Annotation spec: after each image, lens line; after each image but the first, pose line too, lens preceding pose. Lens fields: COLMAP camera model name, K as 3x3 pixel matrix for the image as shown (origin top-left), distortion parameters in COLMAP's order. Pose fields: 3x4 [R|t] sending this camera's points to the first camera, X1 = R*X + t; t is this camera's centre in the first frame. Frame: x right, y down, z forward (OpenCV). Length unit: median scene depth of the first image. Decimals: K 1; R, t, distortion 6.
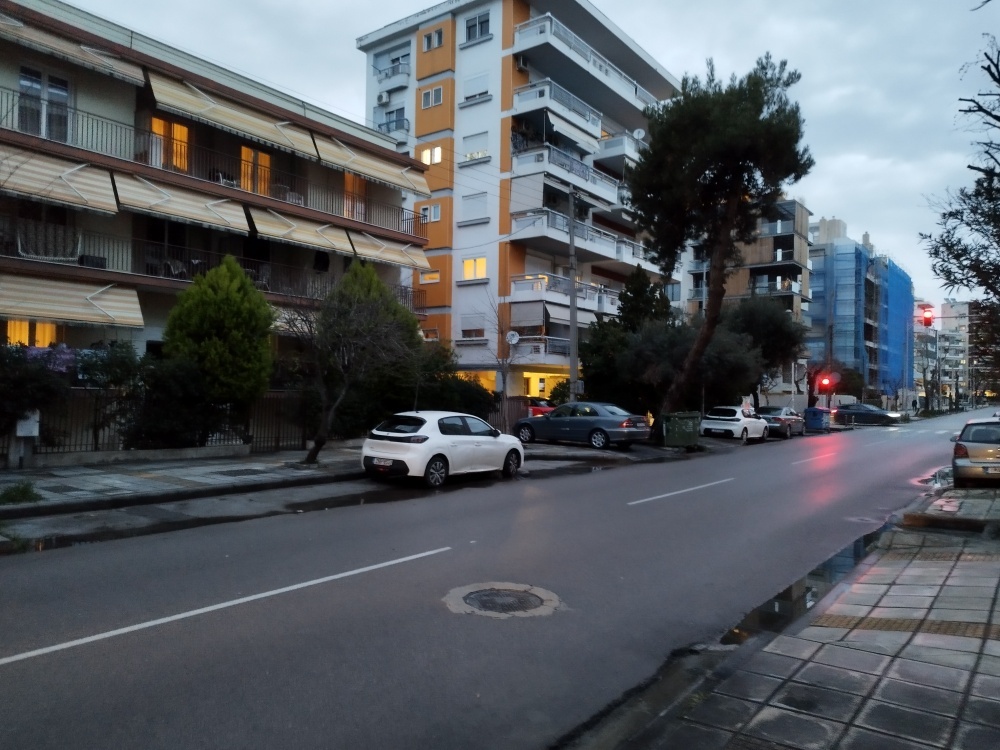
lens RADIAL K [[722.8, 0, 500.1], [0, 722.8, 375.0], [0, 0, 1]] dist [0.009103, -0.004647]
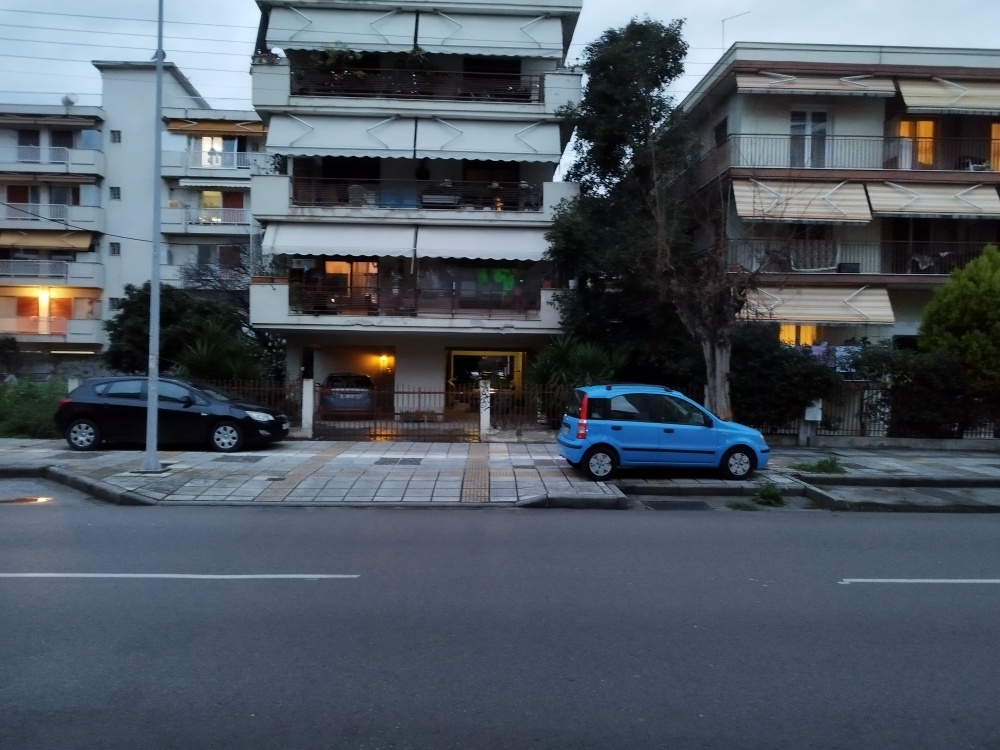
lens RADIAL K [[722.8, 0, 498.7], [0, 722.8, 383.5], [0, 0, 1]] dist [0.009103, -0.004647]
pose [[0.625010, 0.006295, -0.780592, -0.024485], [0.014013, 0.999716, 0.019282, -0.006751], [0.780491, -0.022990, 0.624744, -0.134354]]
